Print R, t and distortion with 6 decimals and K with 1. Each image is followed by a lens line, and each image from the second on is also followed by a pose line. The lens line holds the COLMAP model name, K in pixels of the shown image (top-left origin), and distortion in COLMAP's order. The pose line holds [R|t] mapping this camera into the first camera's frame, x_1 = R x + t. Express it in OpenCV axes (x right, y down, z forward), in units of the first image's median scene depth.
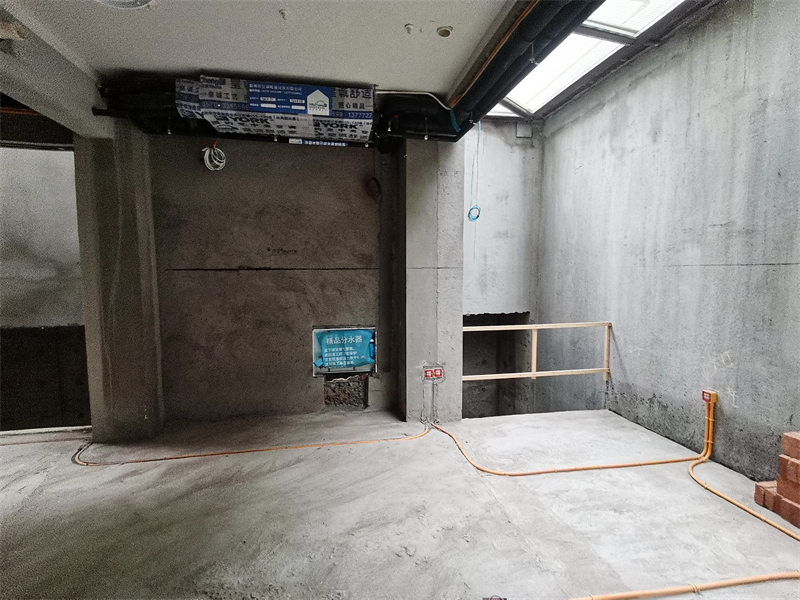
lens RADIAL K [[380.4, 0, 400.8], [0, 380.4, 301.9], [0, 0, 1]] dist [0.027974, -0.013705]
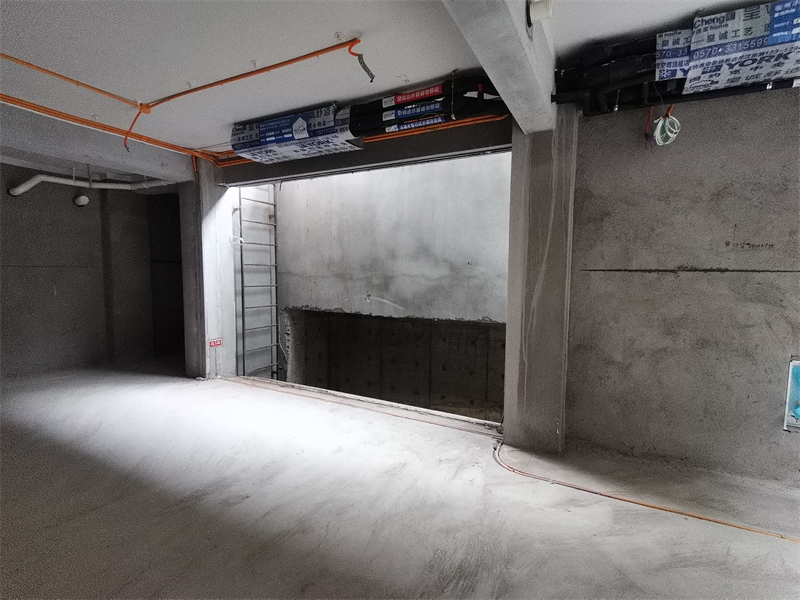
lens RADIAL K [[388.8, 0, 400.0], [0, 388.8, 300.0], [0, 0, 1]] dist [-0.017303, -0.000705]
pose [[0.776586, 0.057682, -0.627365, -0.400207], [-0.060519, 0.998025, 0.016849, -0.004994], [0.627098, 0.024883, 0.778543, 0.045837]]
